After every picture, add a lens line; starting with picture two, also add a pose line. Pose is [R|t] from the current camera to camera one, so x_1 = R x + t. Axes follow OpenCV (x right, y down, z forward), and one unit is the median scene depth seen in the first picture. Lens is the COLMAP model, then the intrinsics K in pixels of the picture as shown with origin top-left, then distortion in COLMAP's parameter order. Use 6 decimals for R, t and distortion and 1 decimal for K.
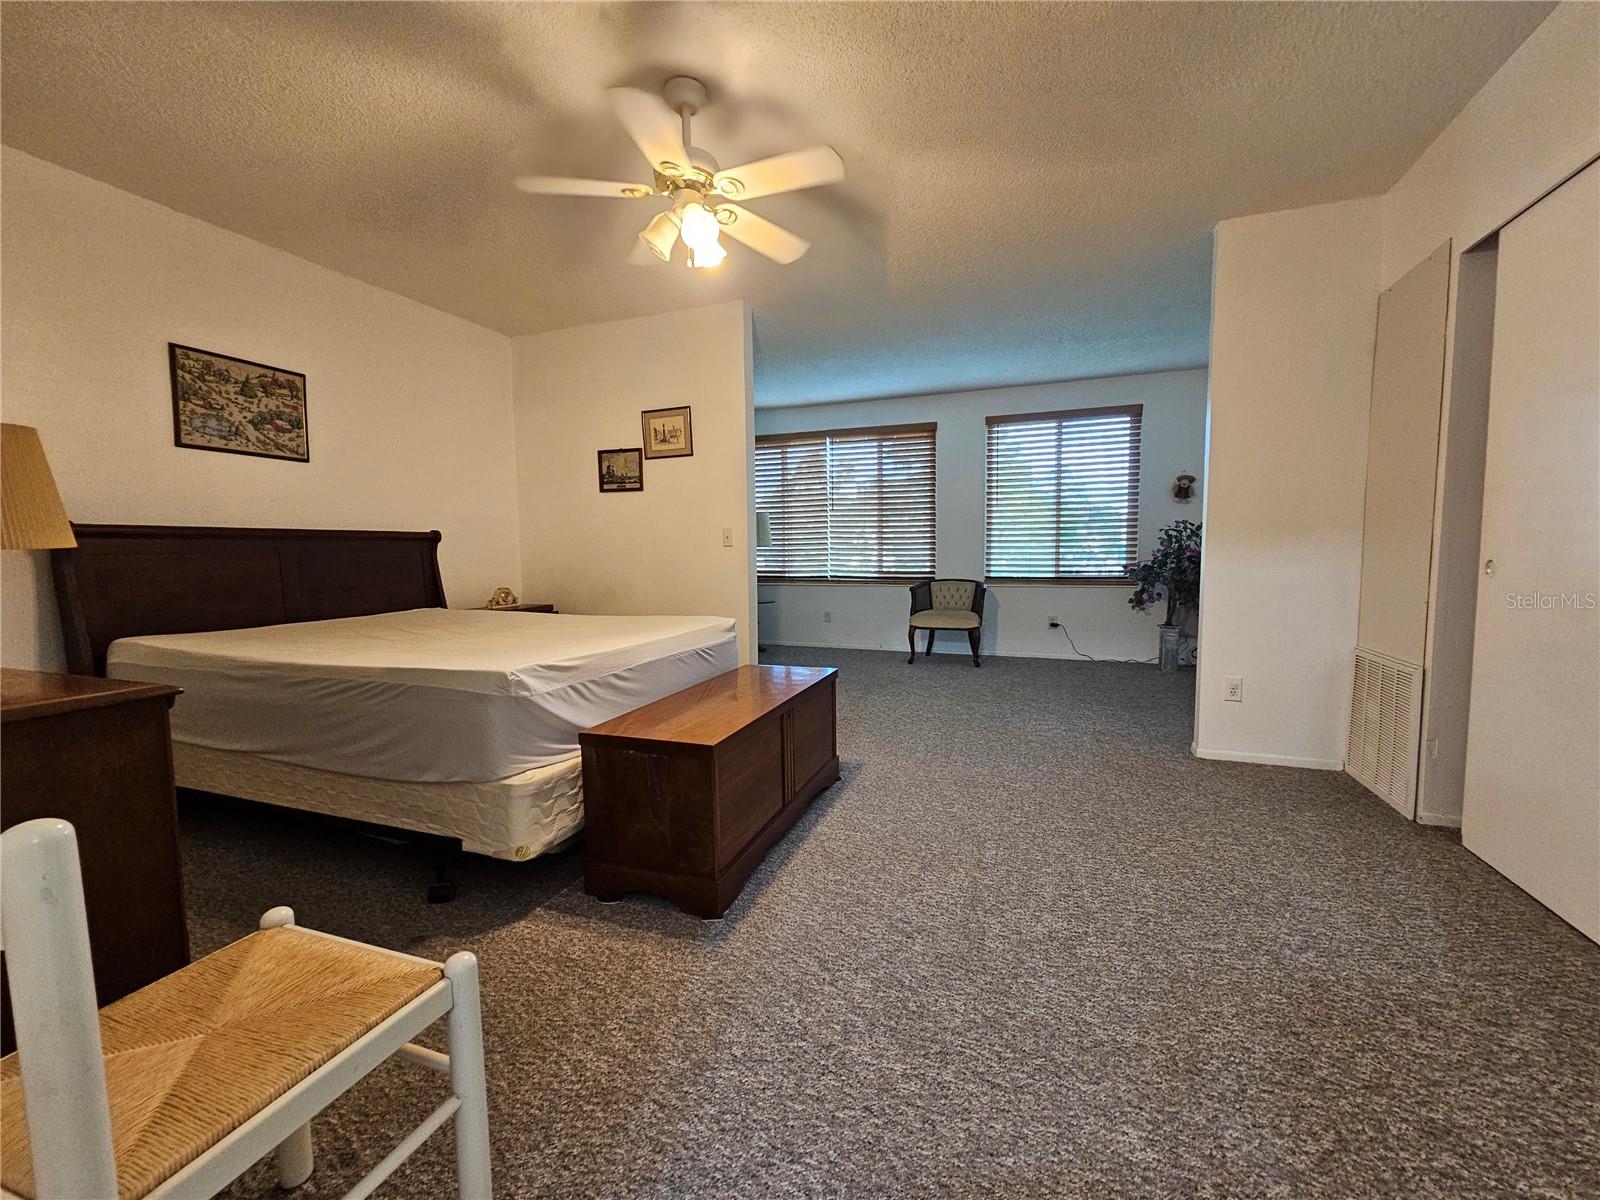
lens RADIAL K [[654.7, 0, 798.6], [0, 654.7, 606.2], [0, 0, 1]] dist [-0.003737, 0.001516]
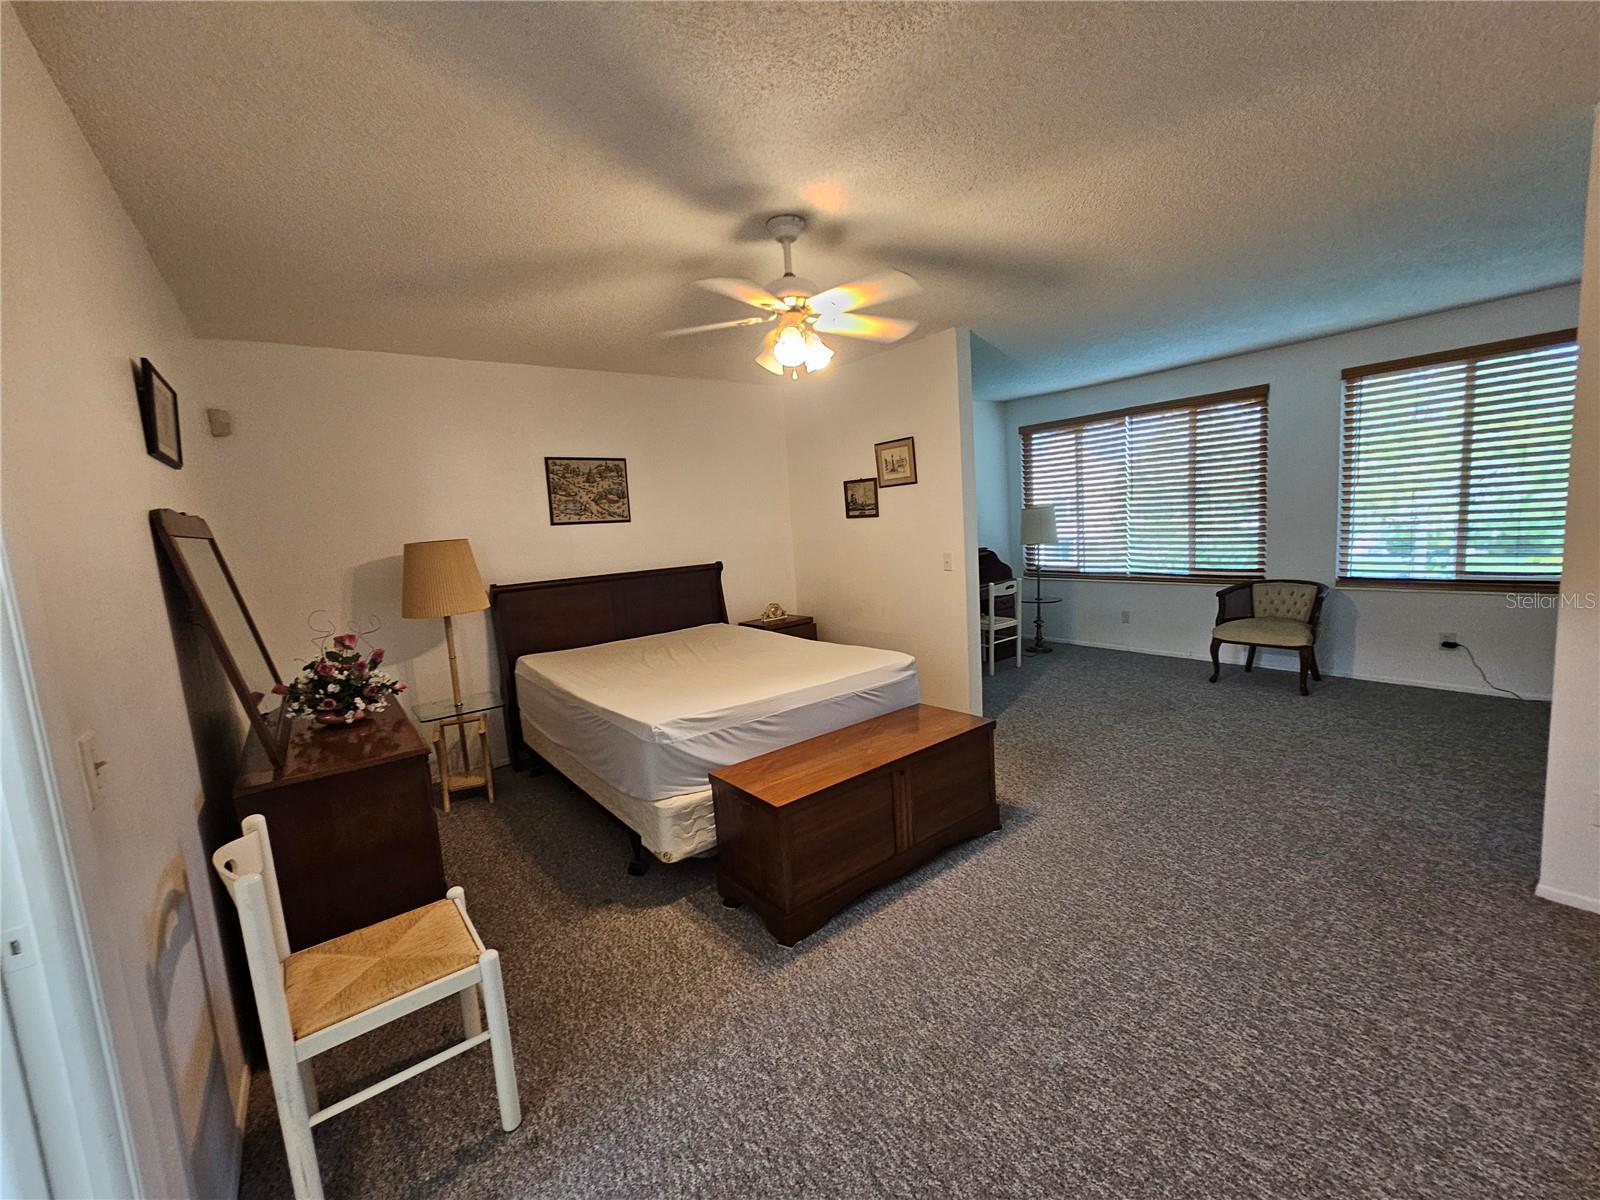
lens RADIAL K [[654.7, 0, 805.2], [0, 654.7, 600.4], [0, 0, 1]] dist [-0.003737, 0.001516]
pose [[0.852153, 0.018175, -0.522977, 0.321195], [0.011105, 0.998543, 0.052798, -0.137440], [0.523175, -0.050800, 0.850710, 0.013284]]
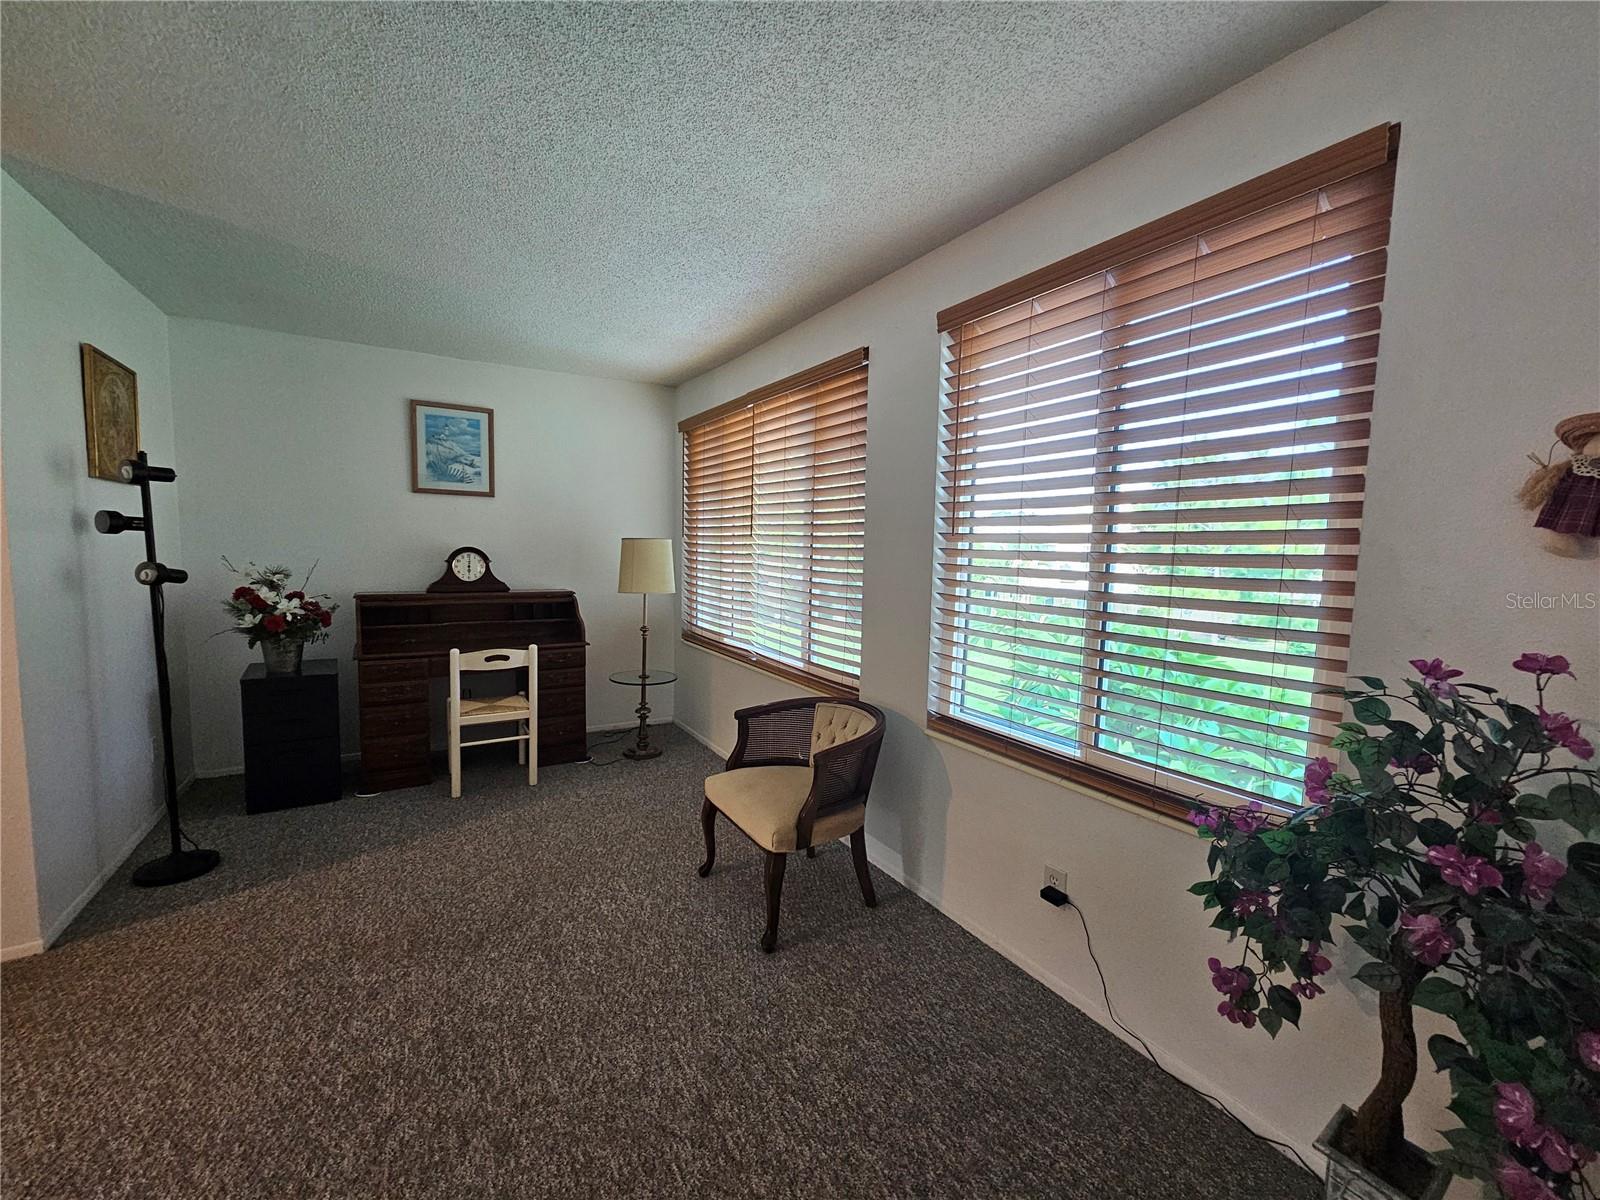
lens RADIAL K [[654.7, 0, 803.1], [0, 654.7, 604.9], [0, 0, 1]] dist [-0.003737, 0.001516]
pose [[0.795815, 0.082126, -0.599945, 0.968760], [-0.083941, 0.996157, 0.025017, -0.240255], [0.599694, 0.030451, 0.799650, 1.319072]]
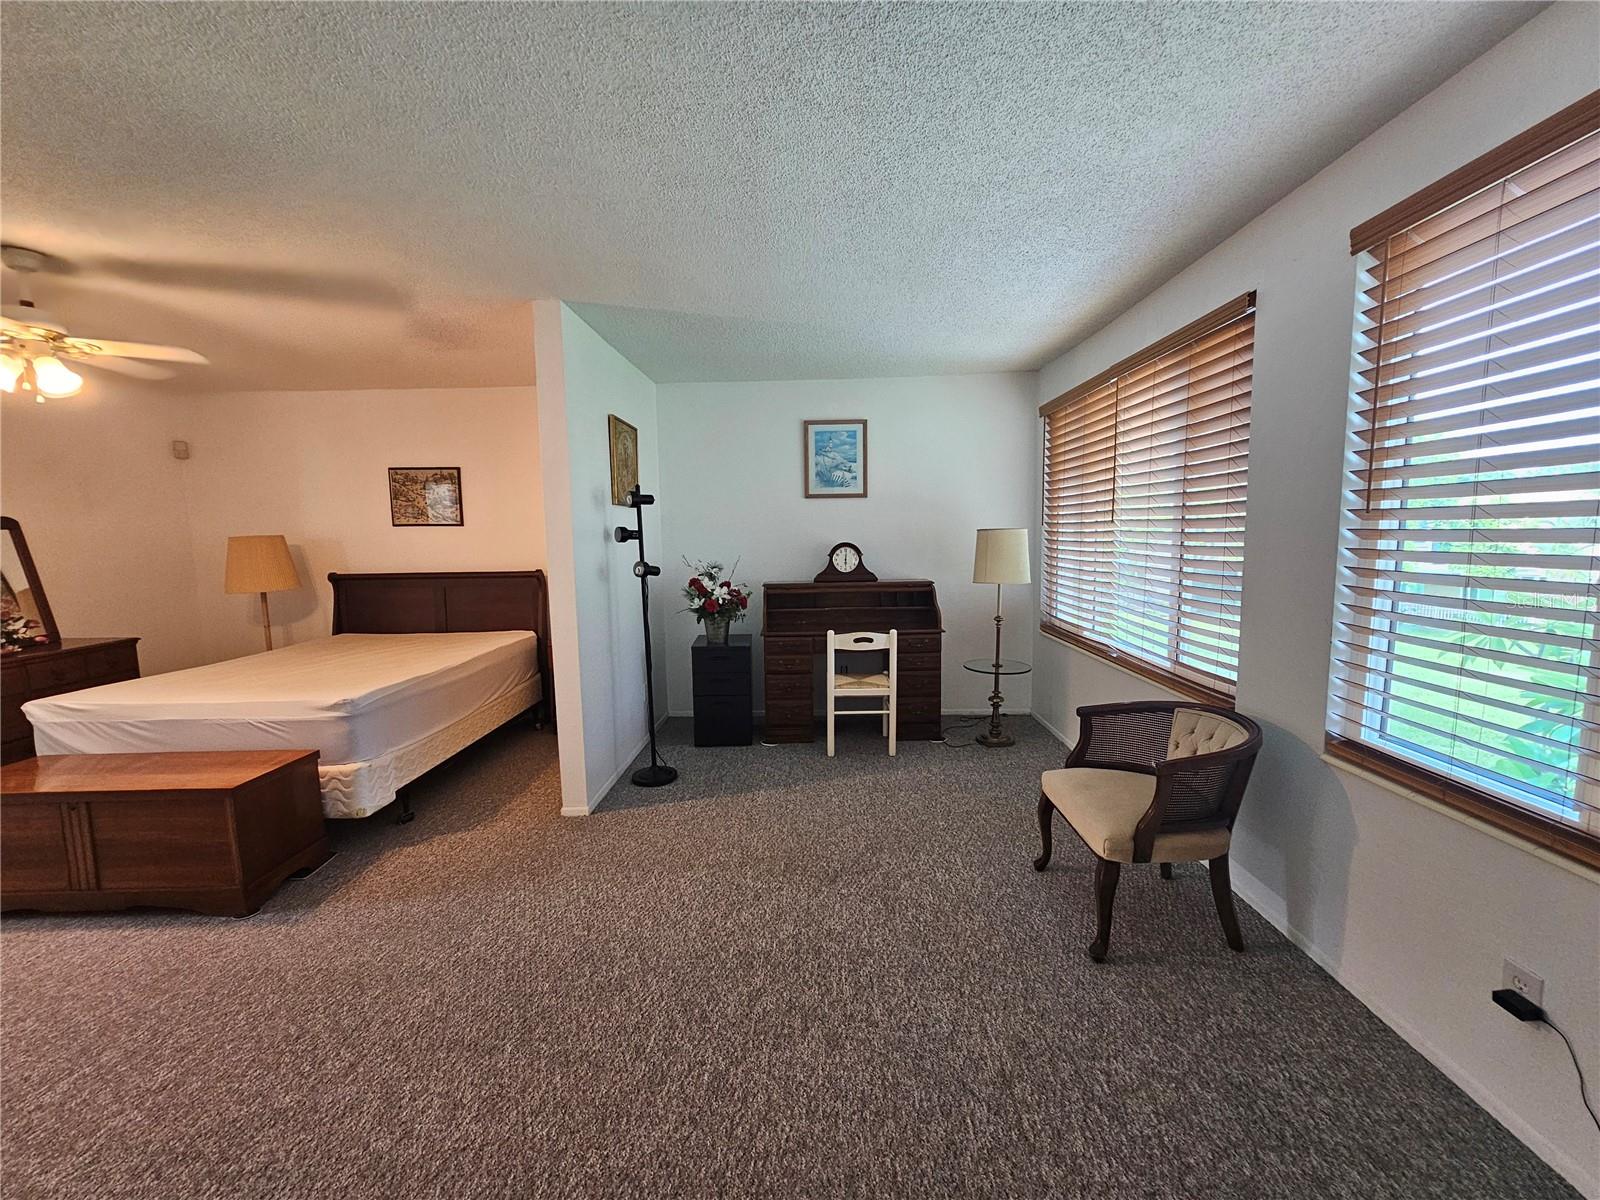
lens RADIAL K [[654.7, 0, 804.1], [0, 654.7, 606.0], [0, 0, 1]] dist [-0.003737, 0.001516]
pose [[0.349595, 0.107217, -0.930746, 1.031051], [-0.068062, 0.993712, 0.088906, -0.249787], [0.934426, 0.032267, 0.354694, 1.341299]]
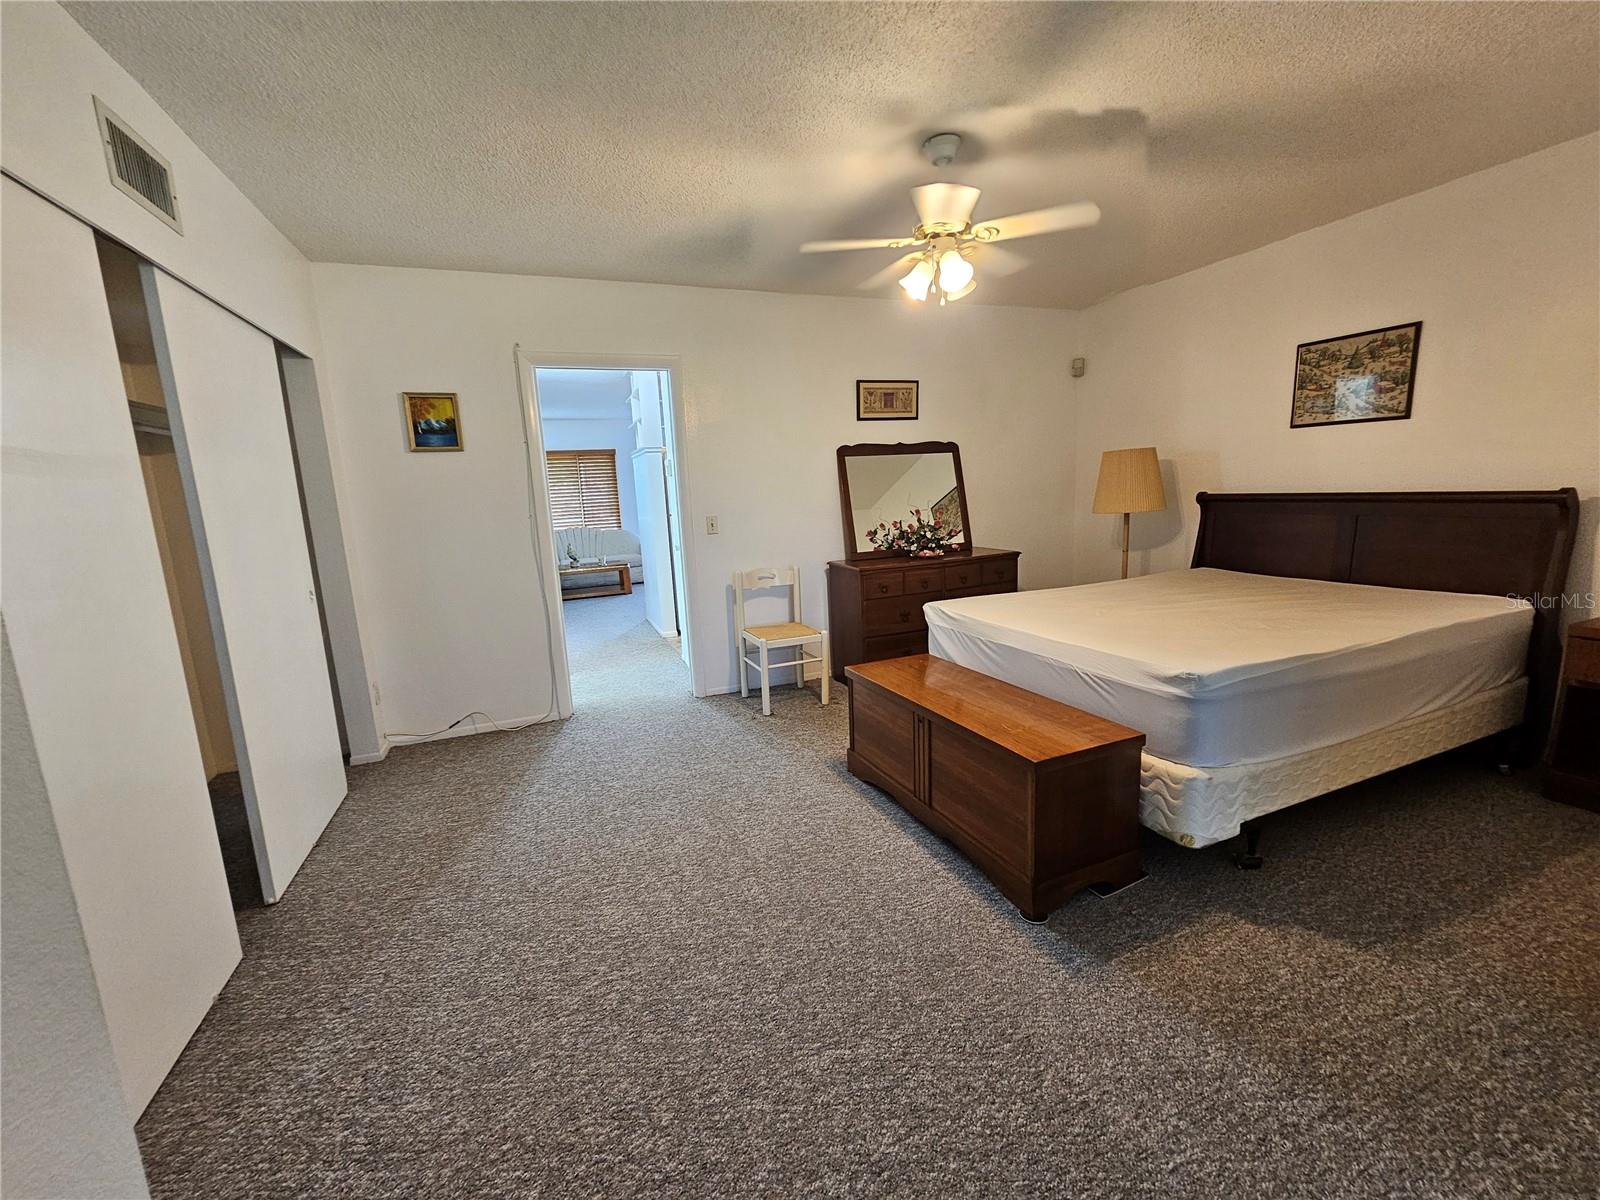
lens RADIAL K [[654.7, 0, 805.0], [0, 654.7, 604.6], [0, 0, 1]] dist [-0.003737, 0.001516]
pose [[-0.723543, 0.164059, -0.670500, 0.614632], [-0.006207, 0.969760, 0.243981, -0.205192], [0.690252, 0.180692, -0.700645, 1.234362]]
